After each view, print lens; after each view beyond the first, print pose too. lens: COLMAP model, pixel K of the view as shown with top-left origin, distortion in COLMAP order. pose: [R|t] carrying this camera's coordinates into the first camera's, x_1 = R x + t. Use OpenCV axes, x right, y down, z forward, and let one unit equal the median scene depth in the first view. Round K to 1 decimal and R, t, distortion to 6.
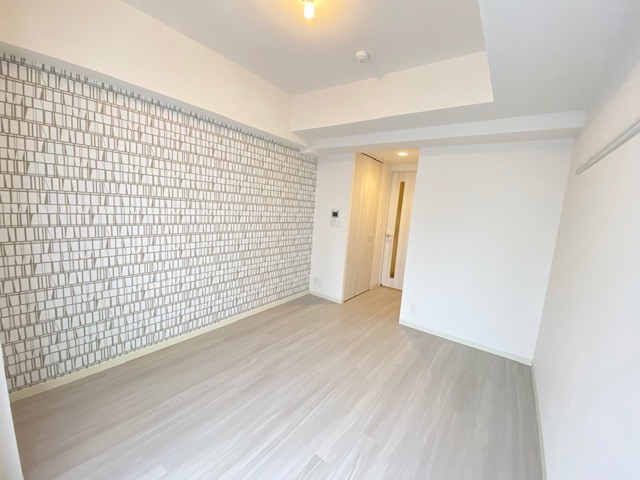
lens RADIAL K [[263.9, 0, 320.0], [0, 263.9, 240.0], [0, 0, 1]] dist [0.040065, -0.000160]
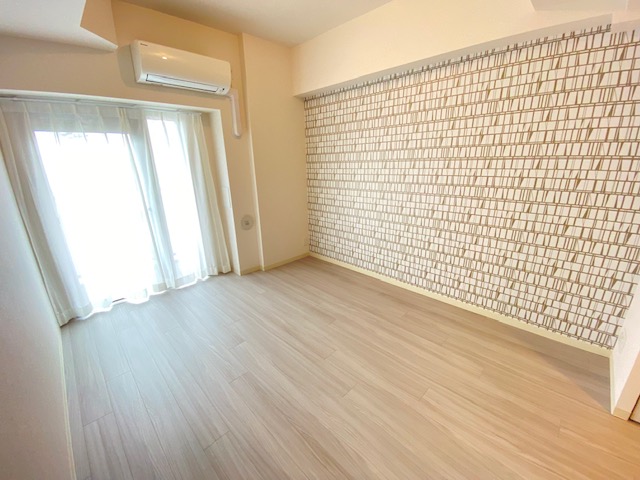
lens RADIAL K [[261.8, 0, 320.0], [0, 261.8, 240.0], [0, 0, 1]] dist [0.020951, -0.019989]
pose [[-0.159618, 0.233059, -0.959274, 0.521233], [-0.108044, 0.961770, 0.251643, -0.057362], [0.981249, 0.143811, -0.128335, 0.687960]]
